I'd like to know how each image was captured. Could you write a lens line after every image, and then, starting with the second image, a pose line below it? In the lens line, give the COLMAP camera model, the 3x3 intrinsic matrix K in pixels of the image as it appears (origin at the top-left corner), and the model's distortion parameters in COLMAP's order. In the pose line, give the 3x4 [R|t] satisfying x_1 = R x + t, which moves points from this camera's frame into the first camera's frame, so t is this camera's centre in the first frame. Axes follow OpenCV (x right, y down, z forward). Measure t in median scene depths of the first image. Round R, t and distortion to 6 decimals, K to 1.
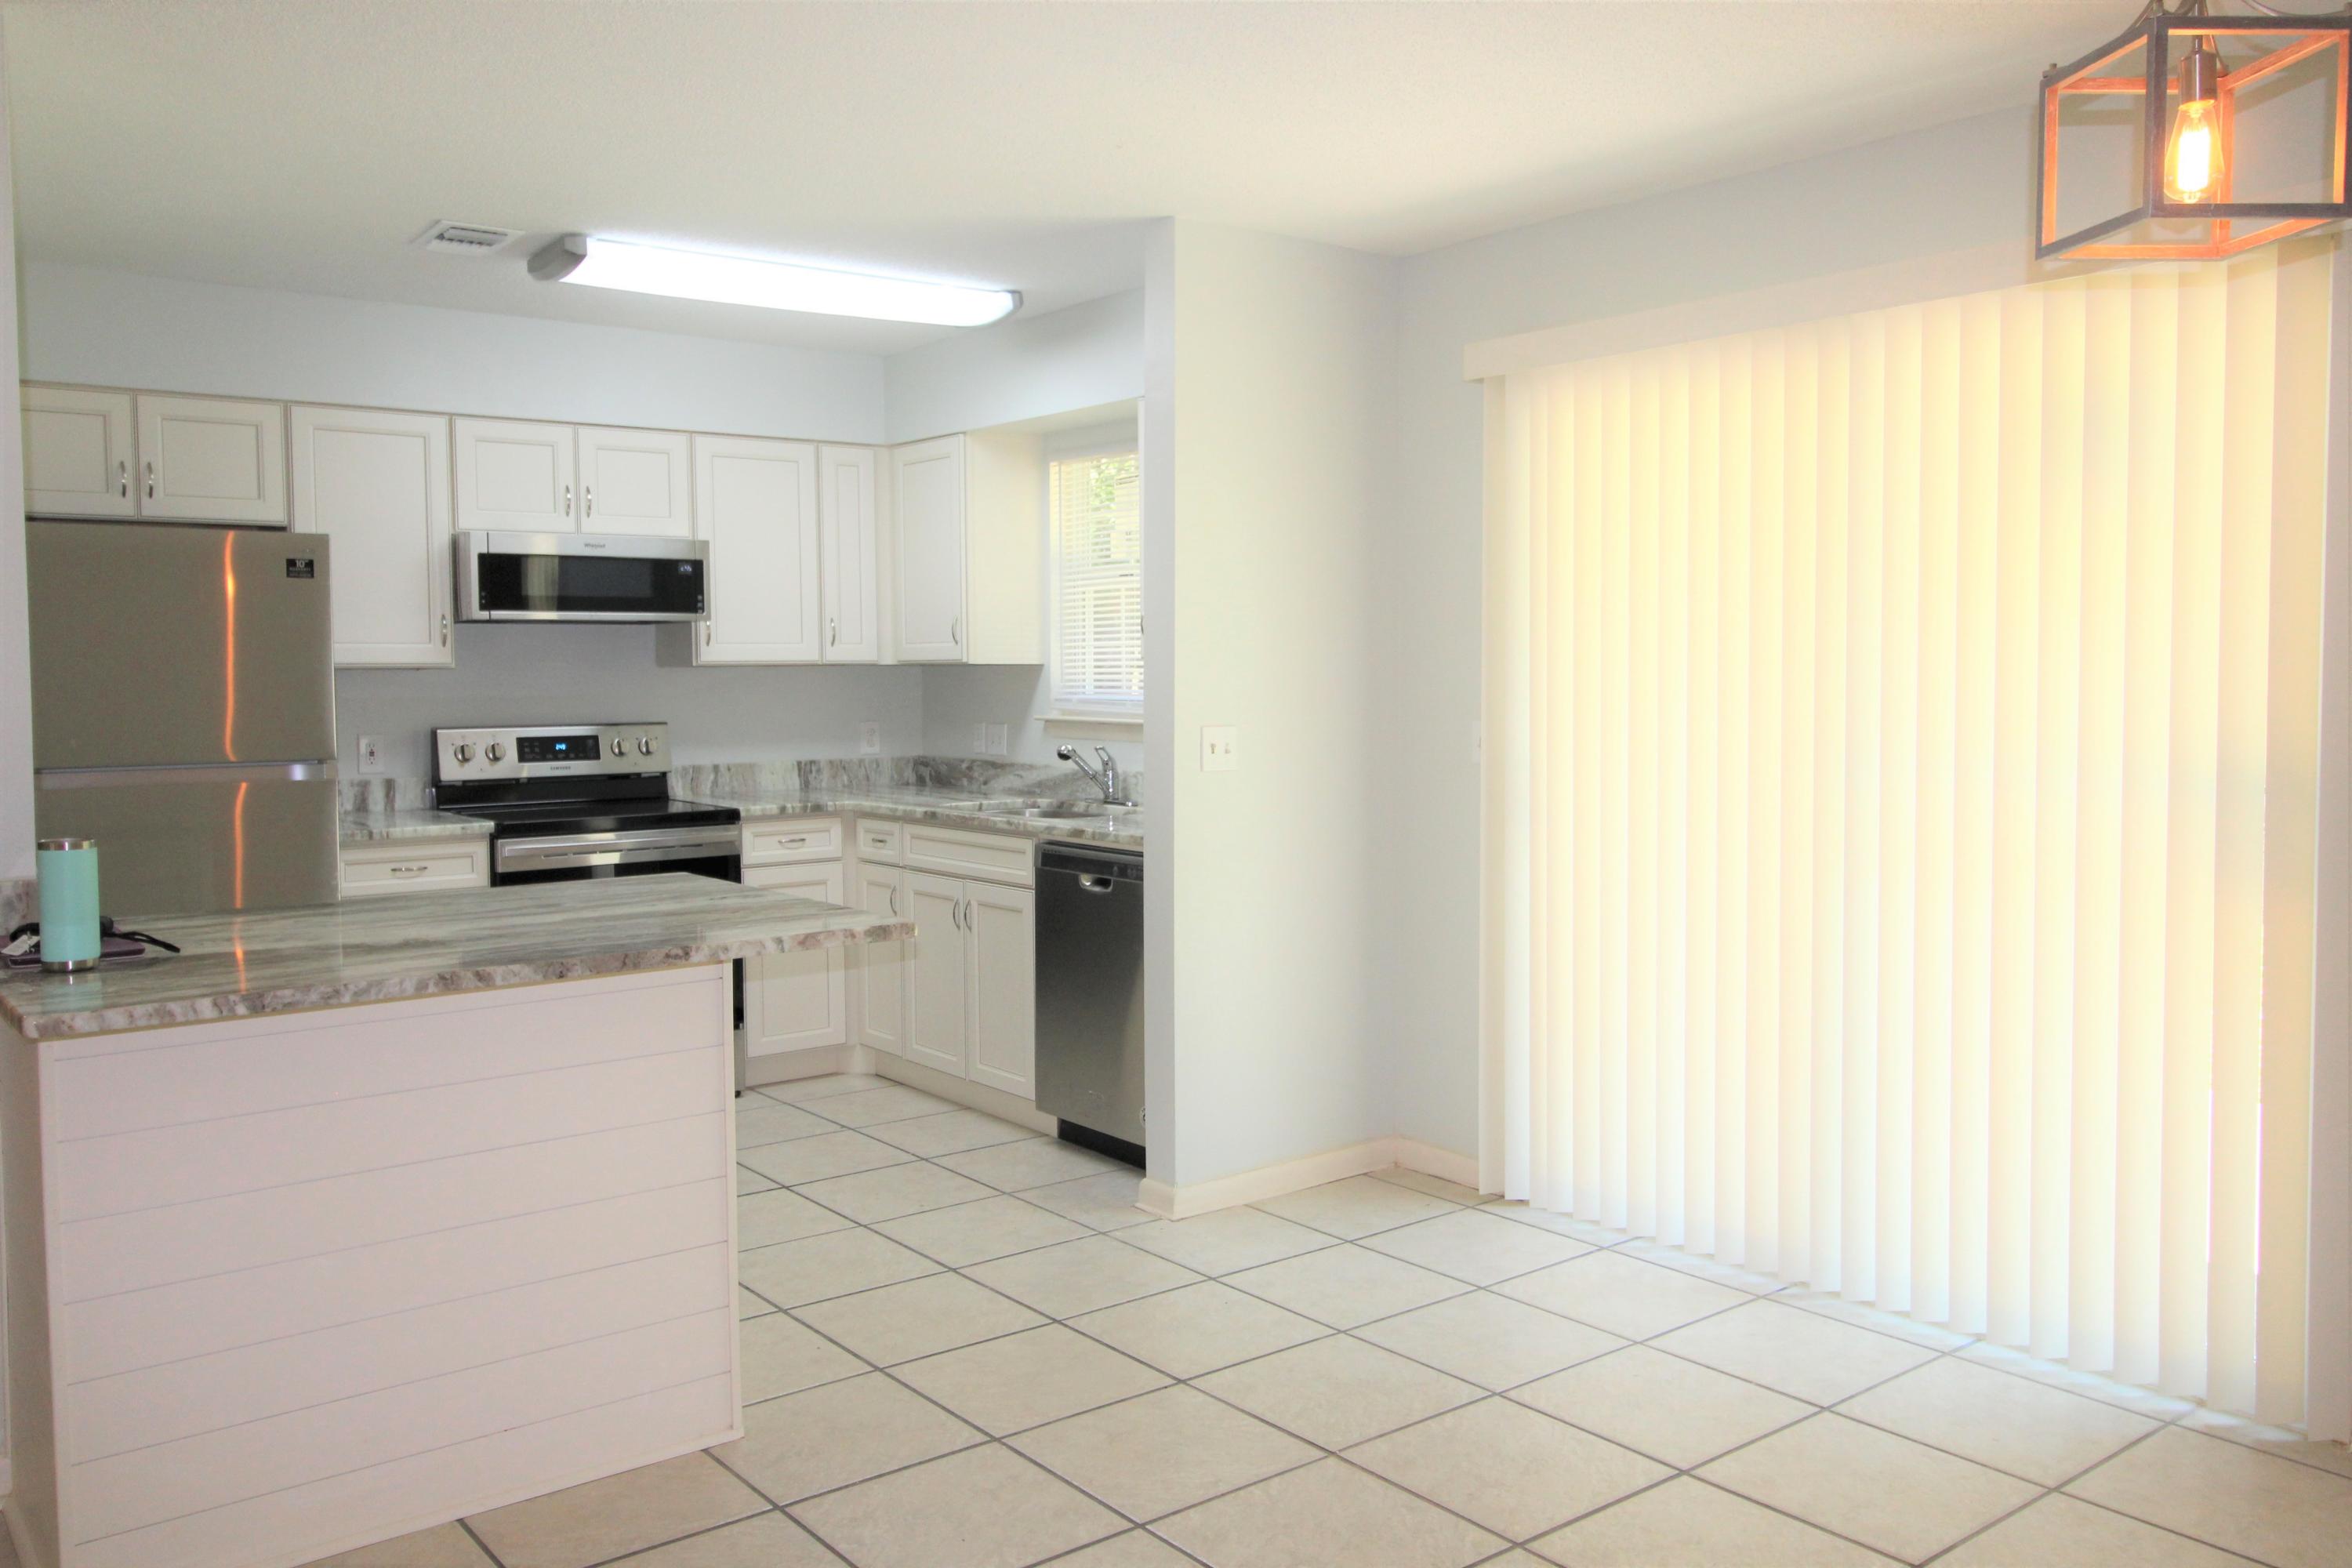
lens RADIAL K [[1844.8, 0, 1163.9], [0, 1844.8, 754.9], [0, 0, 1]] dist [0.016510, -0.012979]
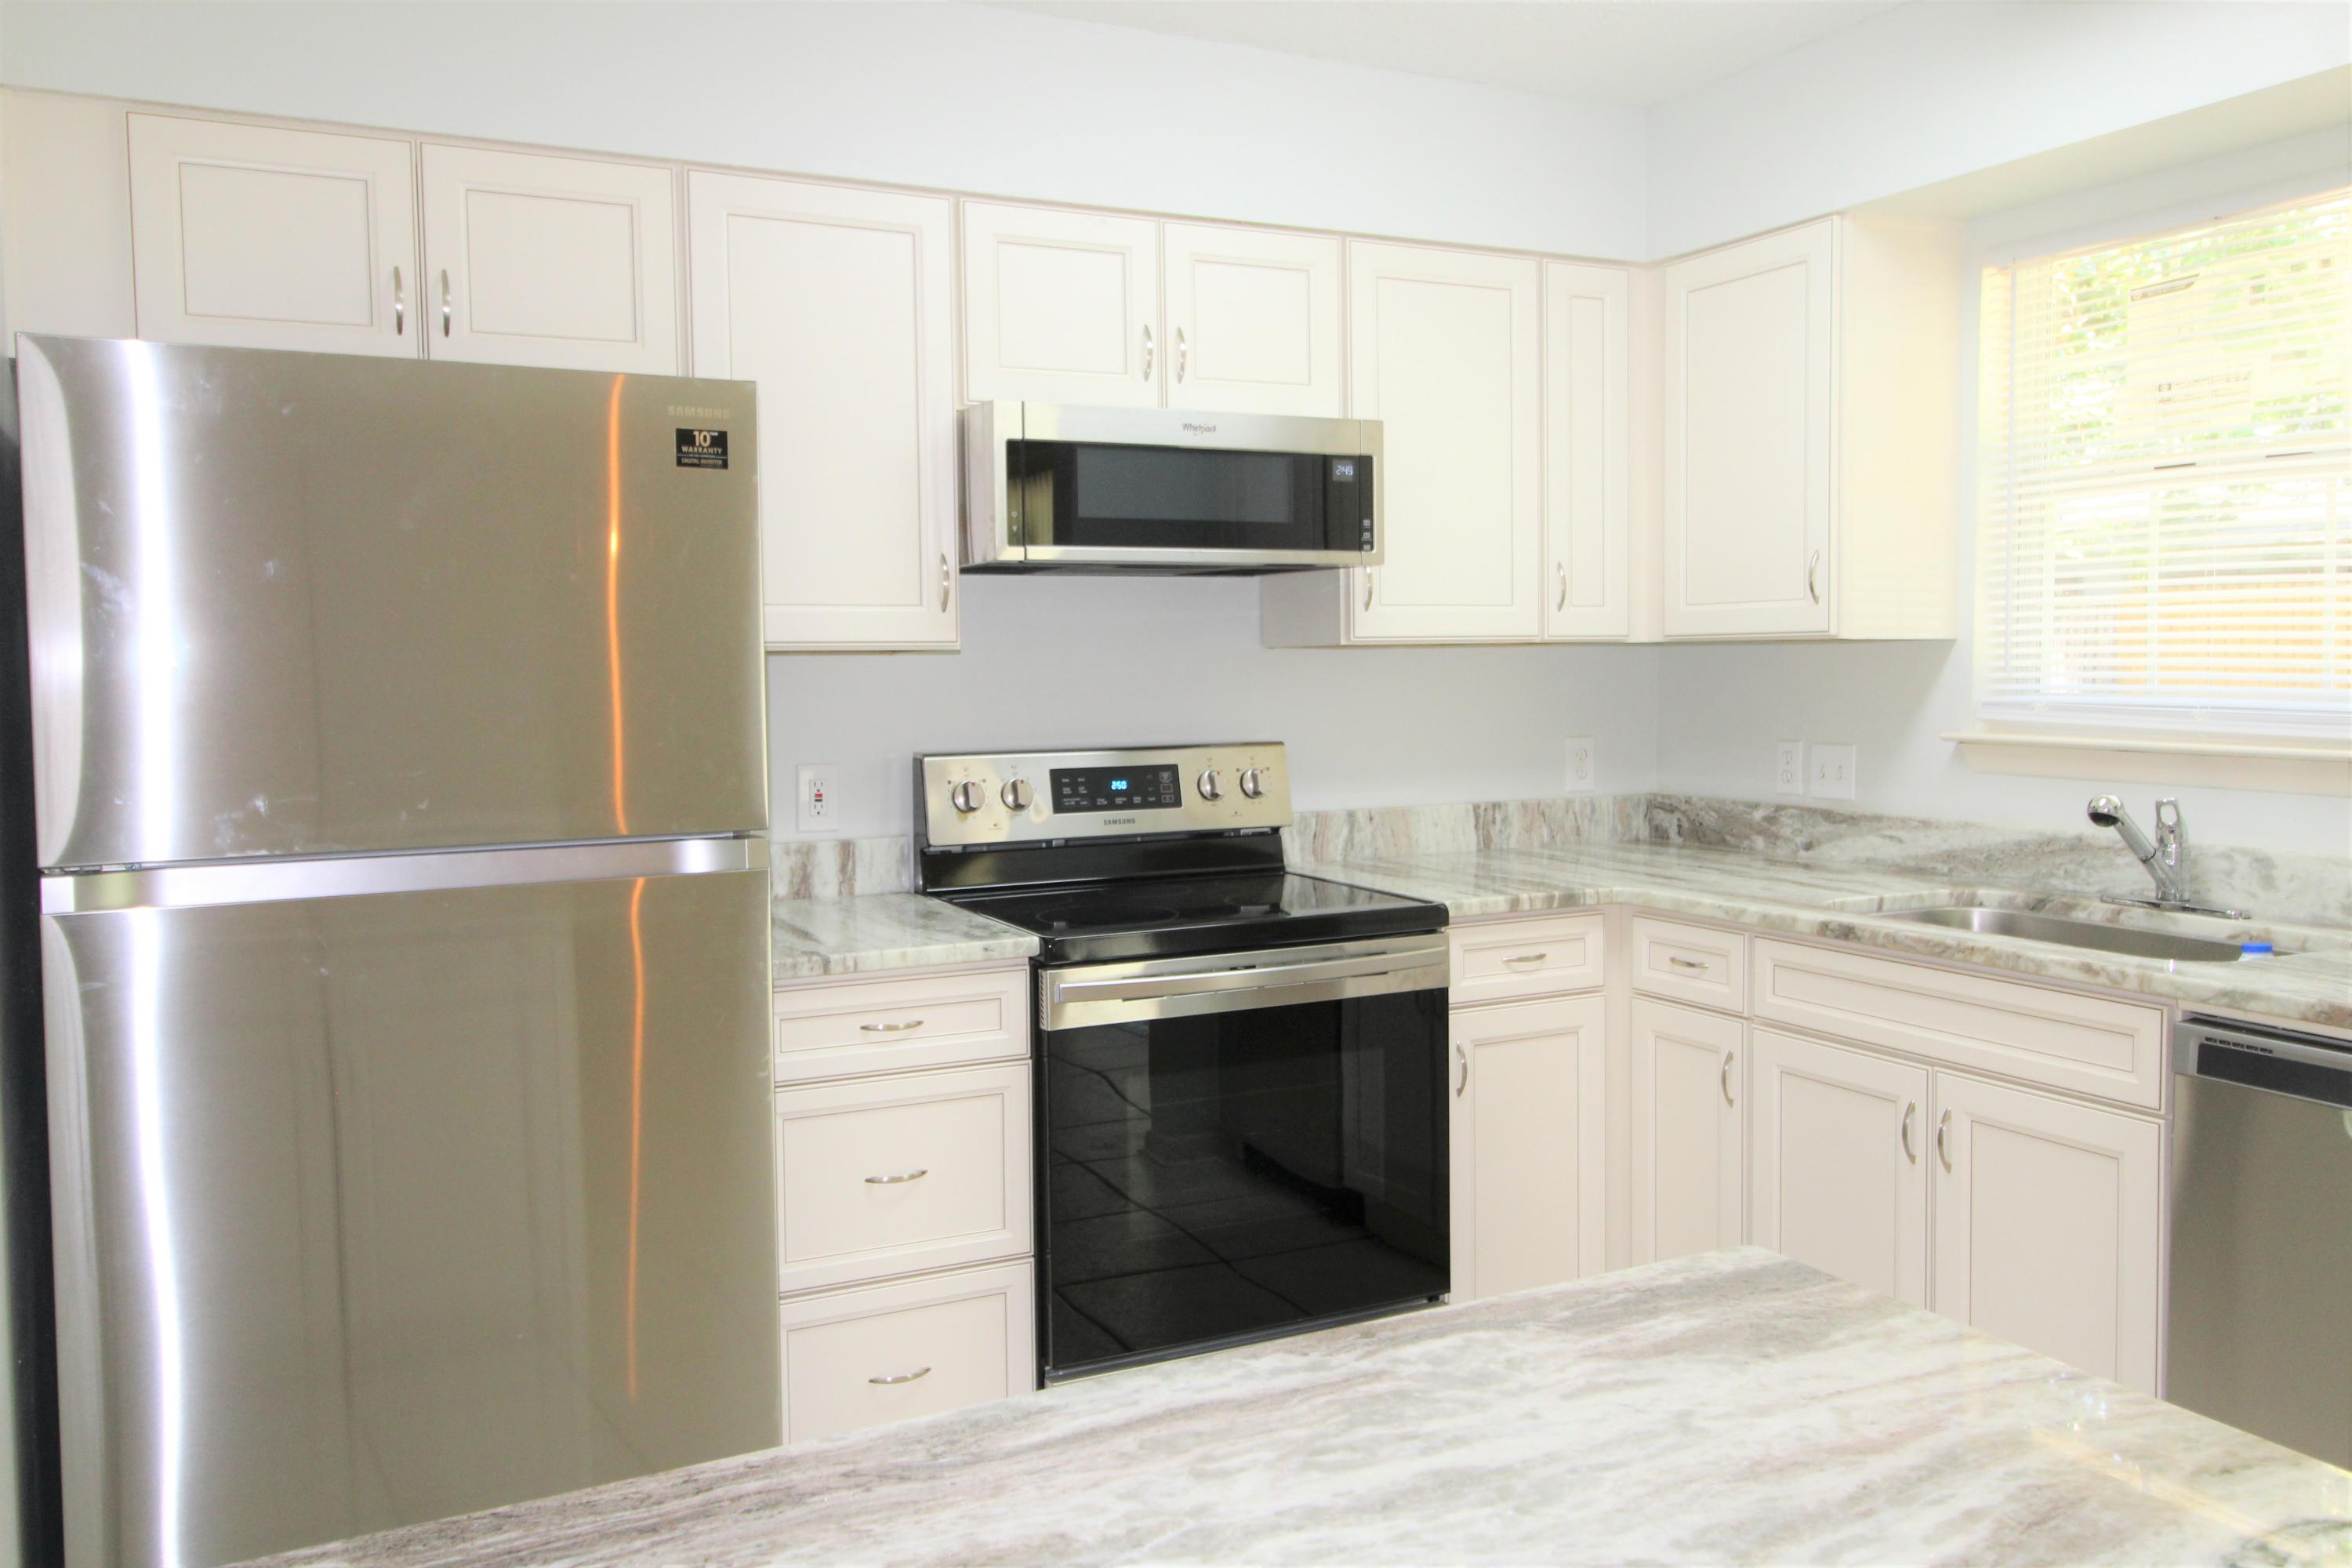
lens RADIAL K [[1844.8, 0, 1165.0], [0, 1844.8, 756.4], [0, 0, 1]] dist [0.016510, -0.012979]
pose [[0.980796, 0.006718, -0.194921, -0.204219], [-0.005191, 0.999952, 0.008346, -0.018883], [0.194967, -0.007174, 0.980784, 0.442955]]
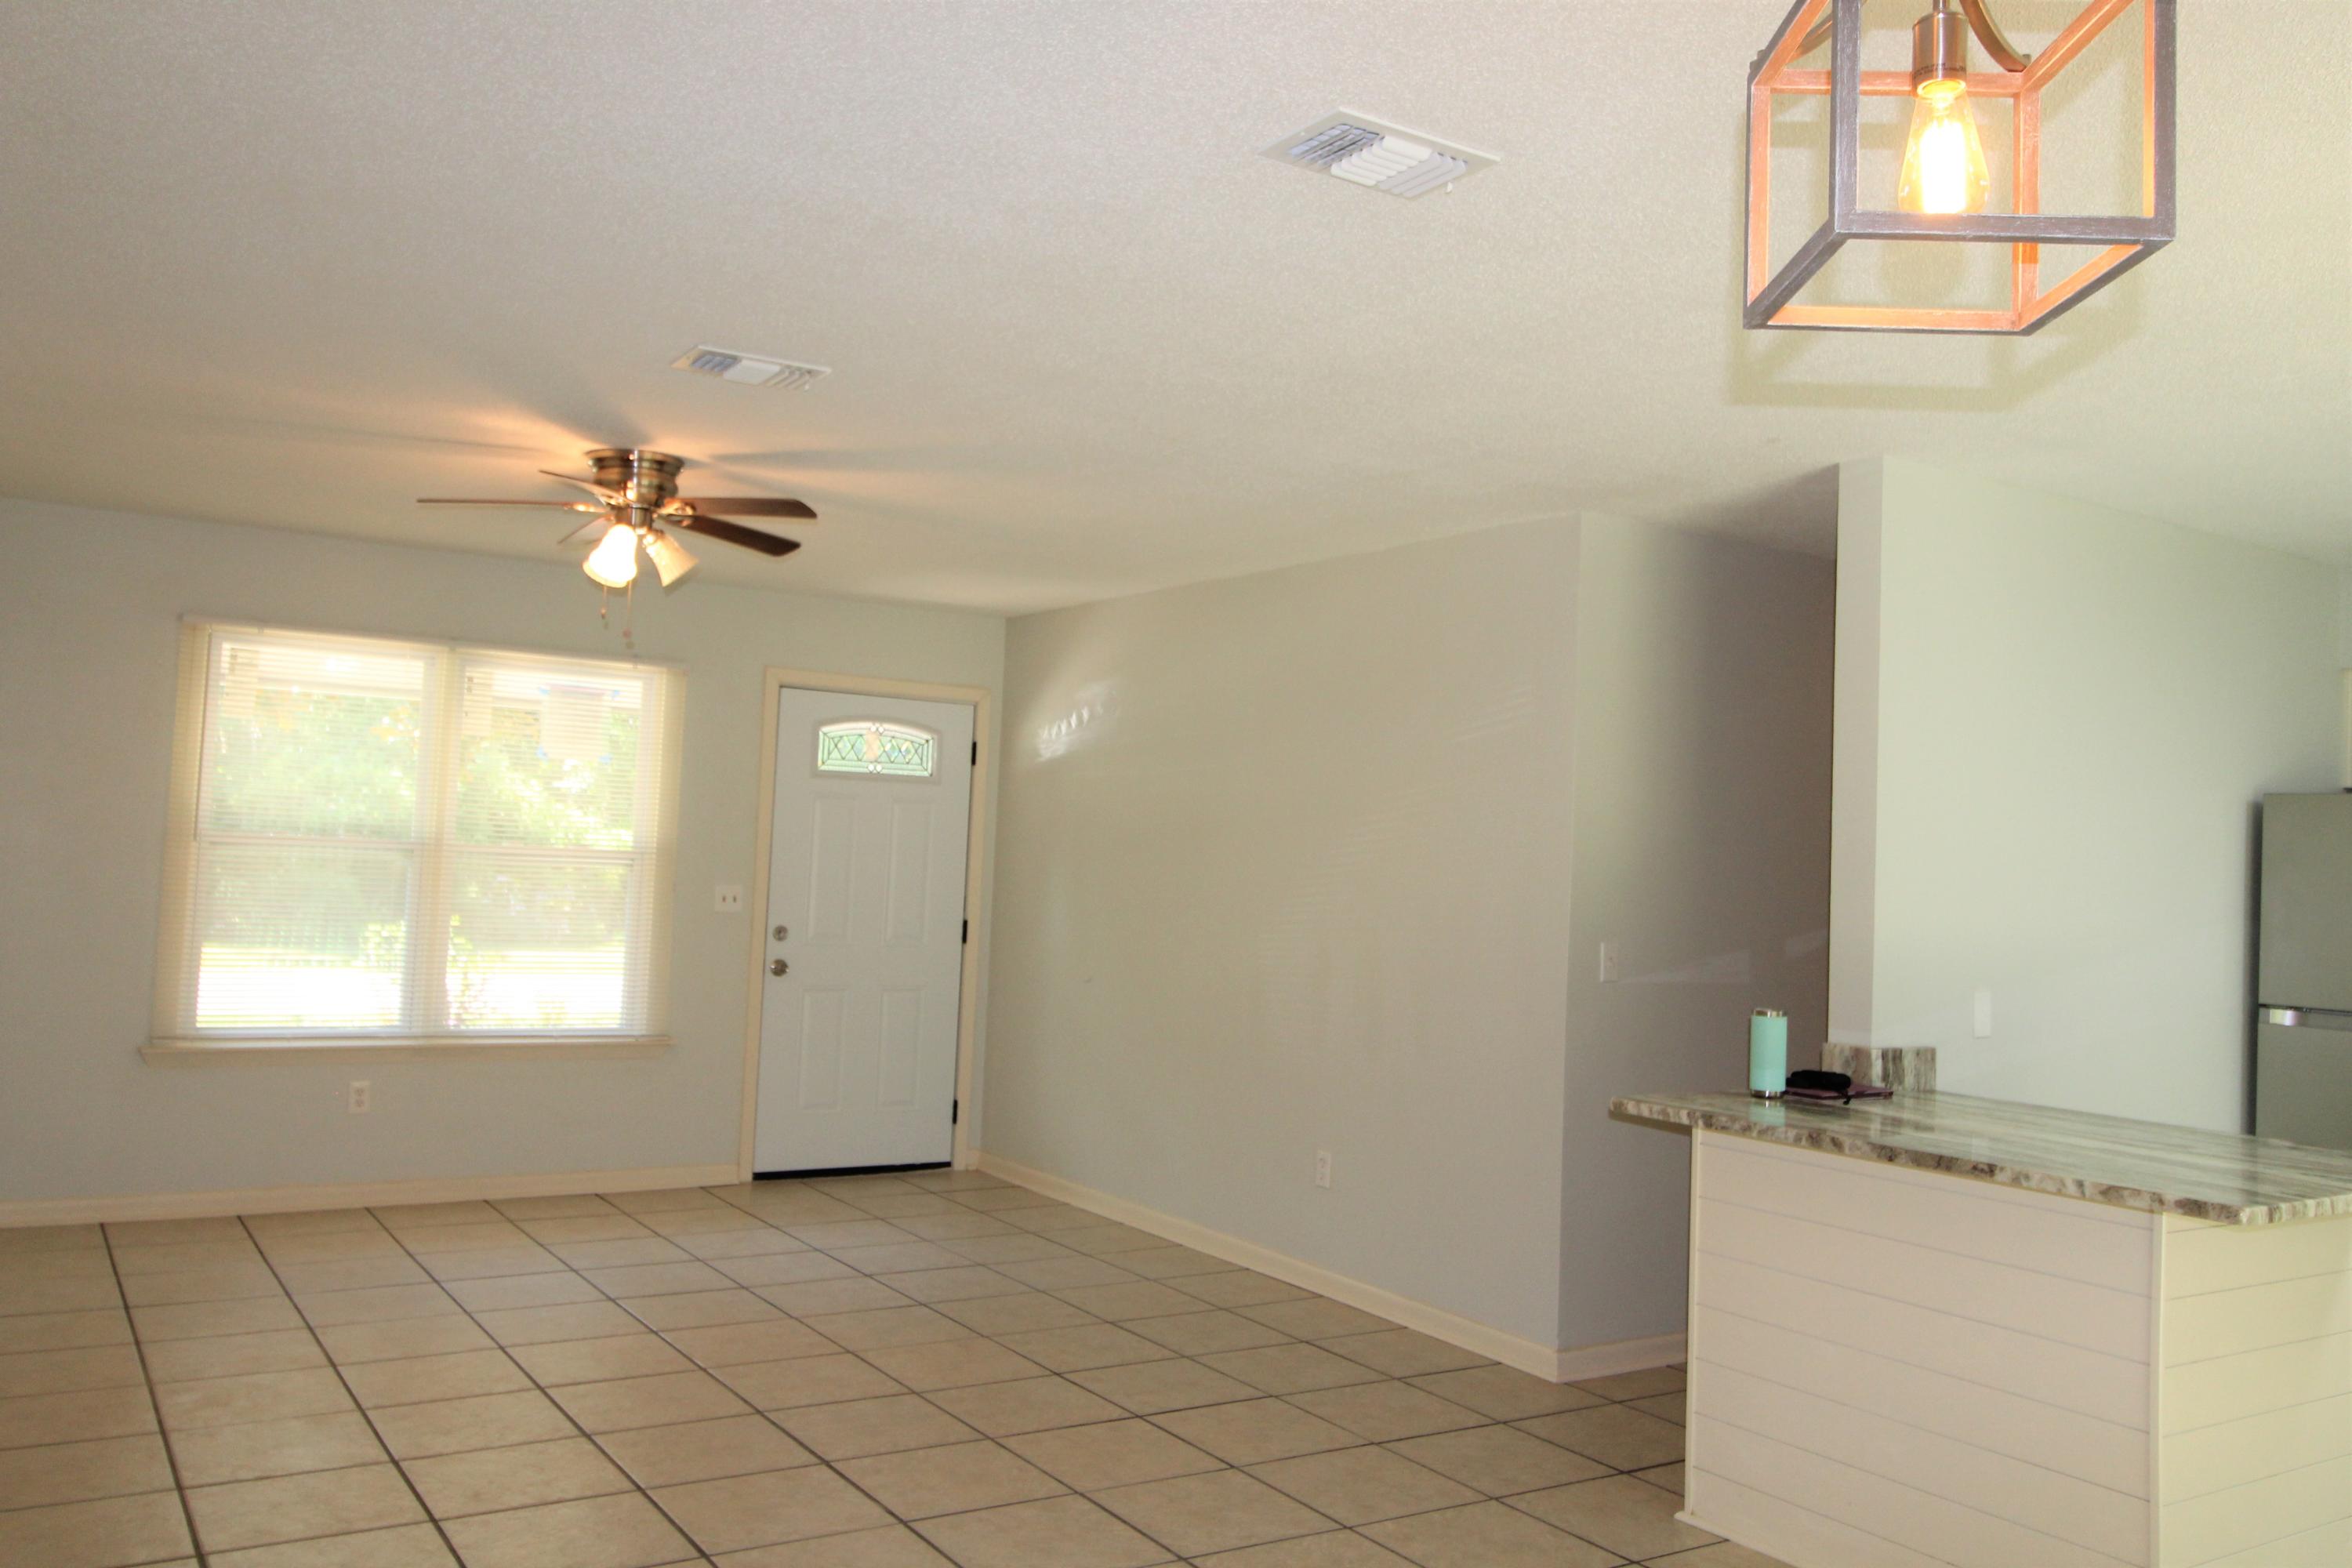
lens RADIAL K [[1844.8, 0, 1186.0], [0, 1844.8, 785.1], [0, 0, 1]] dist [0.016510, -0.012979]
pose [[-0.089774, -0.039787, -0.995167, 0.459134], [-0.094792, 0.995007, -0.031229, -0.021622], [0.991441, 0.091531, -0.093097, 0.306511]]
